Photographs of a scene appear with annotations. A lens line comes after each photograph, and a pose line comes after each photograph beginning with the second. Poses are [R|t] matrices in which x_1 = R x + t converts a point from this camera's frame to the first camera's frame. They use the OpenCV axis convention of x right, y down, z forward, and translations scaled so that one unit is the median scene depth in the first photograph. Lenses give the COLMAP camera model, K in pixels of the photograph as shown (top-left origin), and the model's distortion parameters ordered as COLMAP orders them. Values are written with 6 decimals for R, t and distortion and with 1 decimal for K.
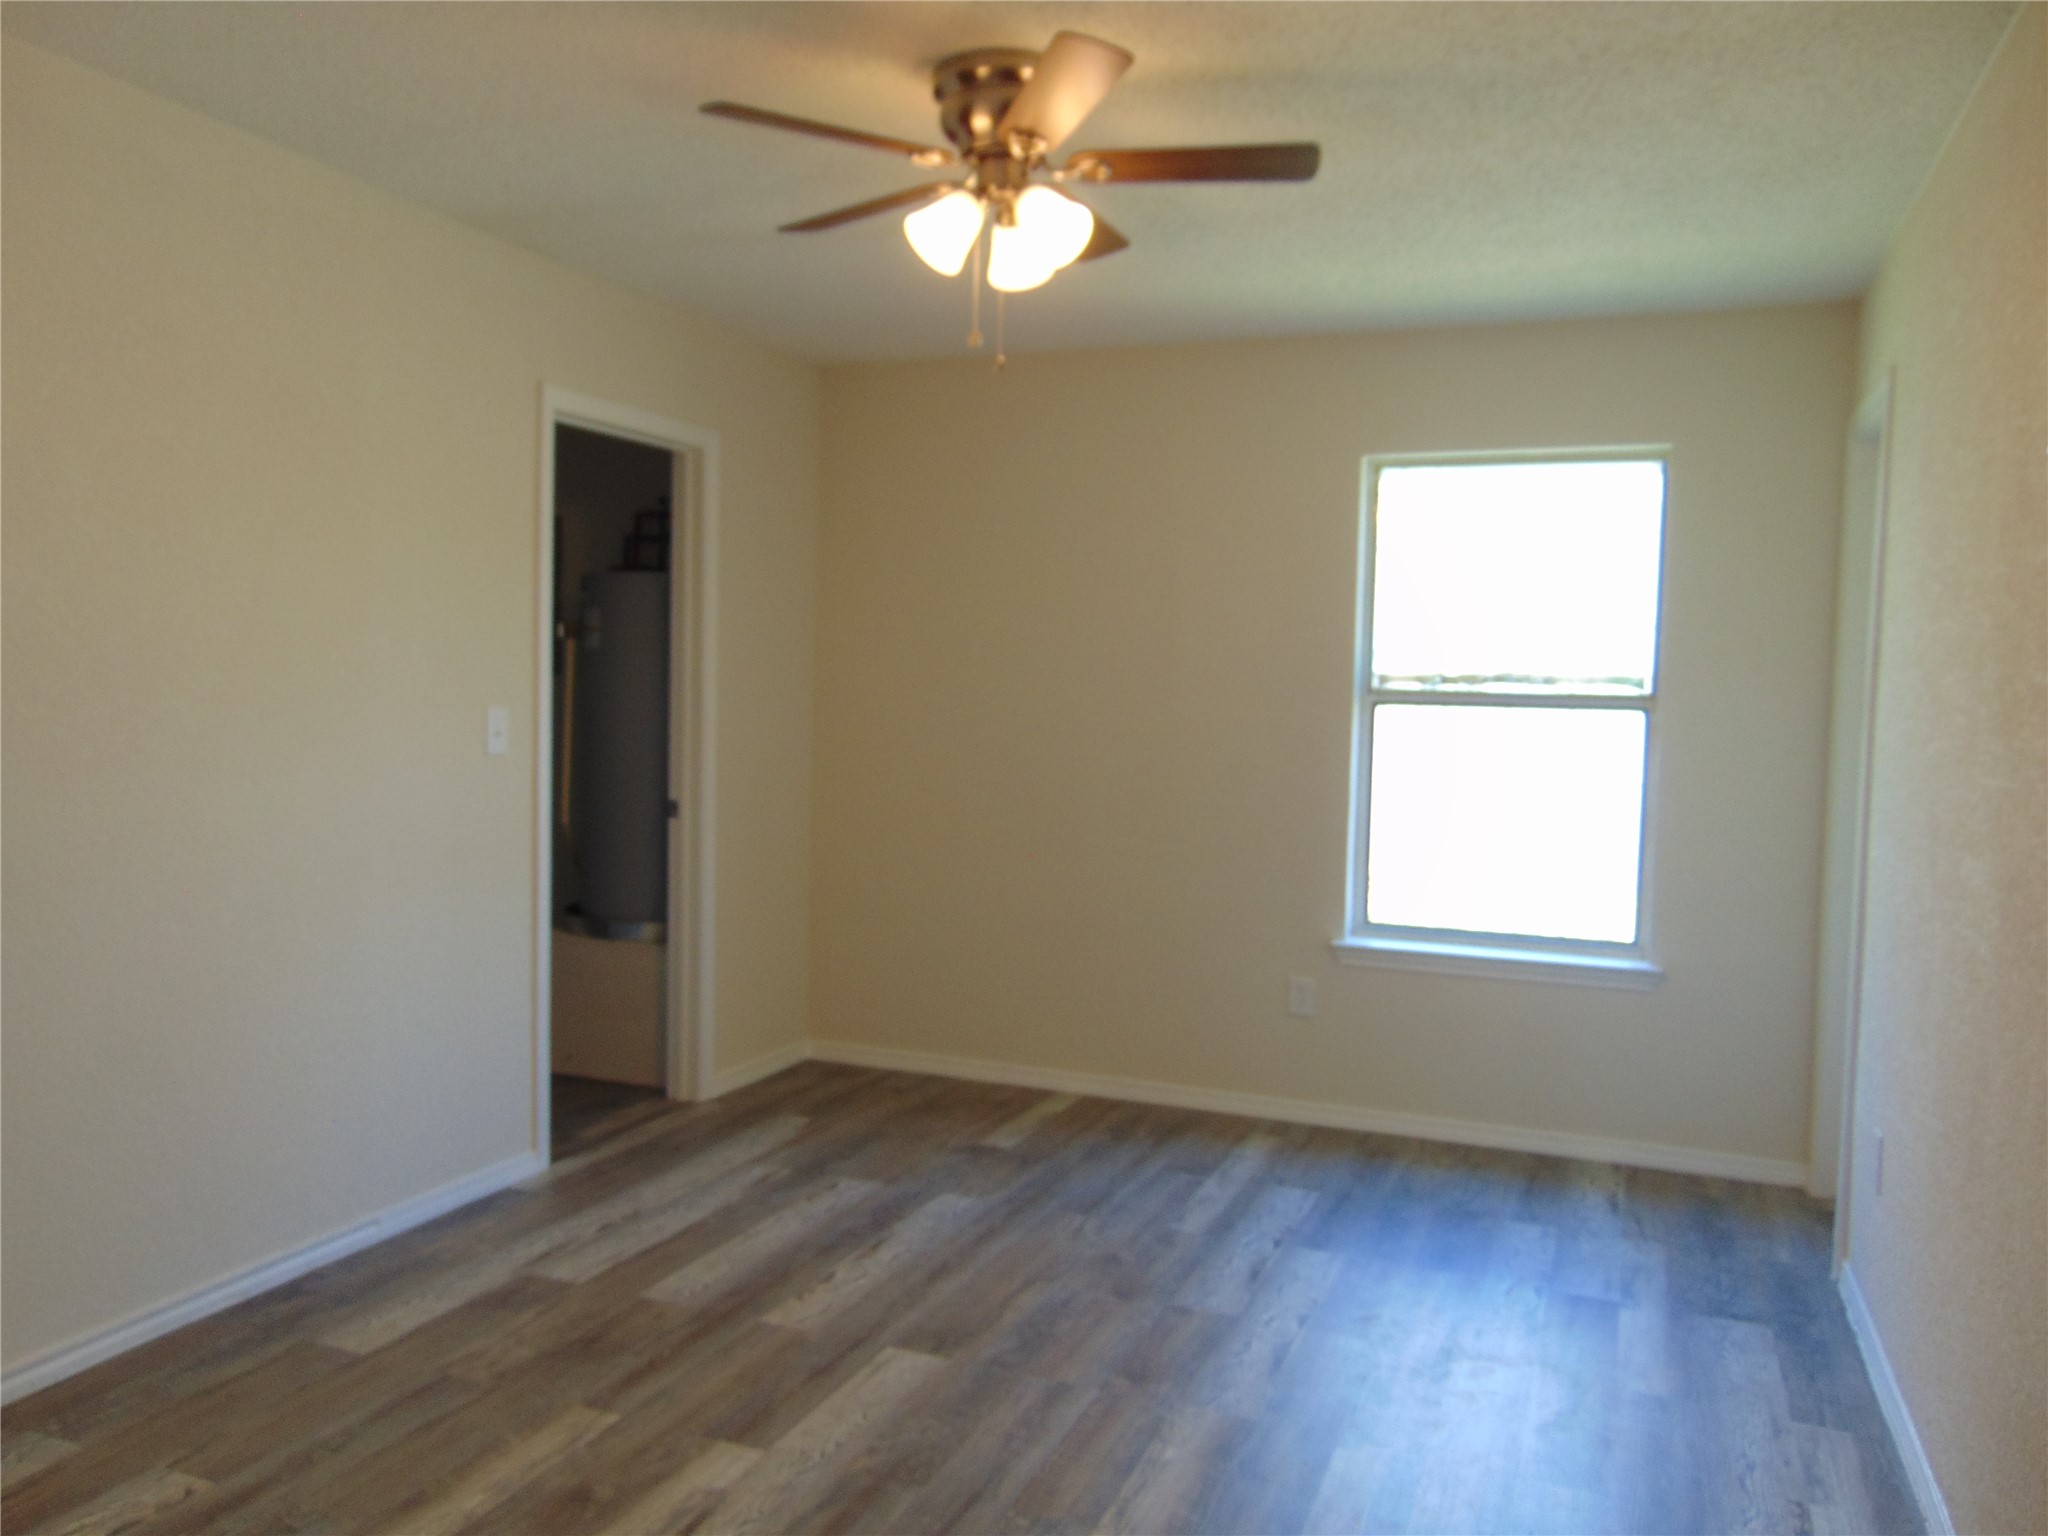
lens RADIAL K [[1525.4, 0, 1024.0], [0, 1525.4, 768.0], [0, 0, 1]] dist [-0.036960, 0.069428]
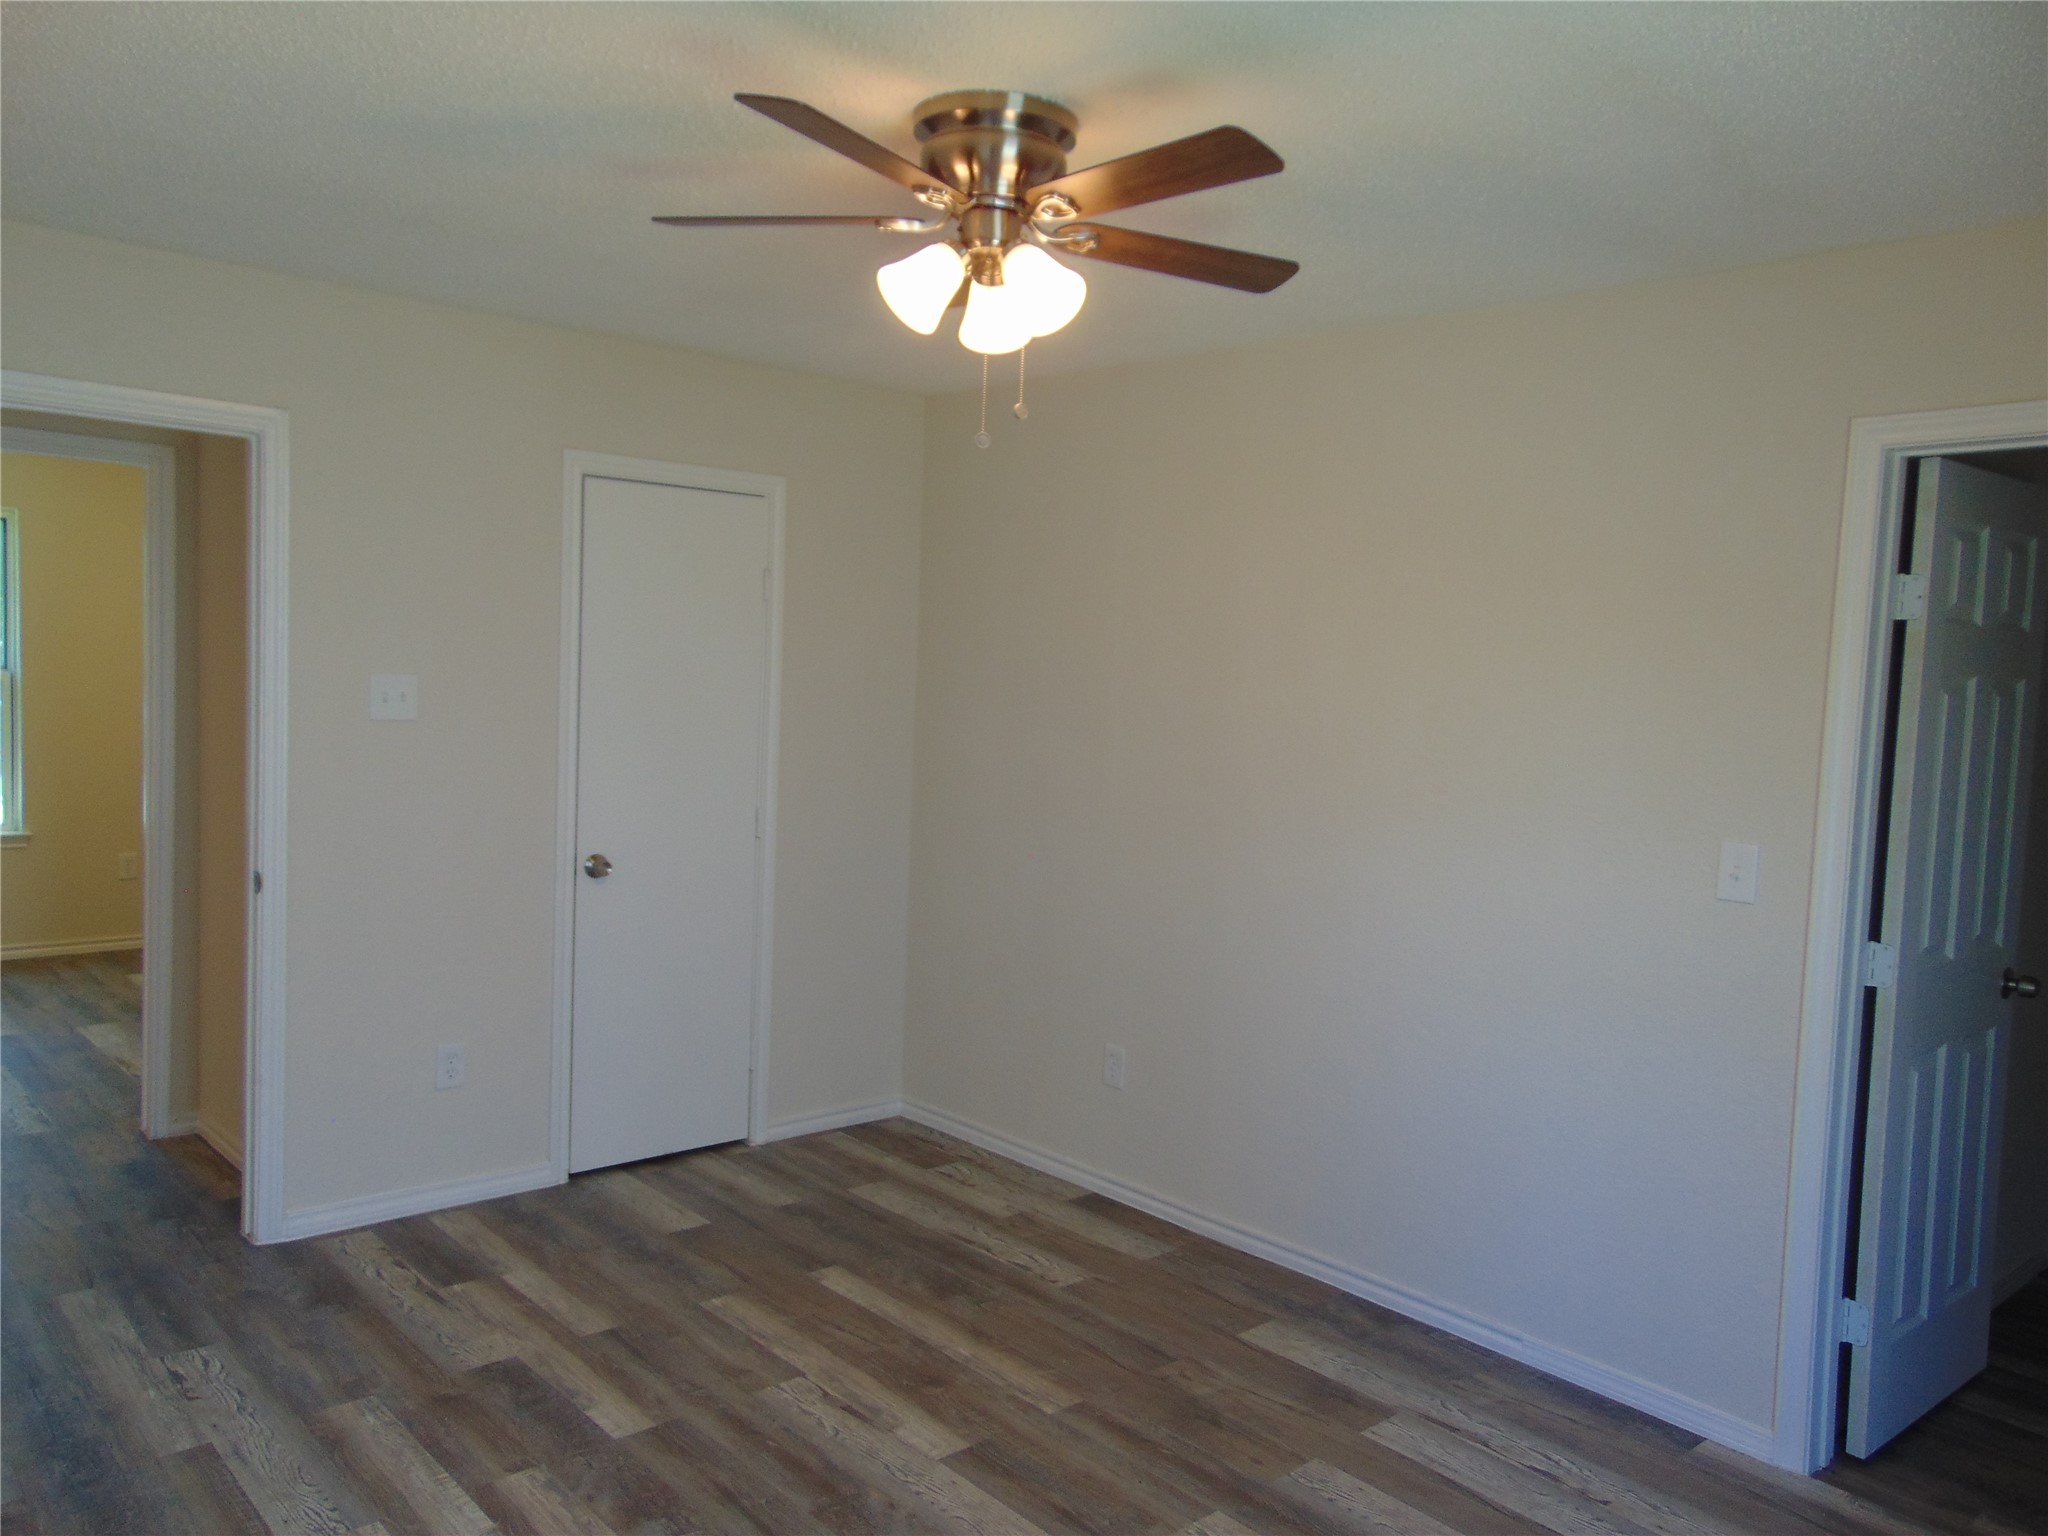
lens RADIAL K [[1525.4, 0, 1024.0], [0, 1525.4, 768.0], [0, 0, 1]] dist [-0.036960, 0.069428]
pose [[-0.447002, 0.012899, -0.894440, 0.751755], [-0.099453, 0.992980, 0.064023, -0.127225], [0.888987, 0.117573, -0.442582, 1.409060]]
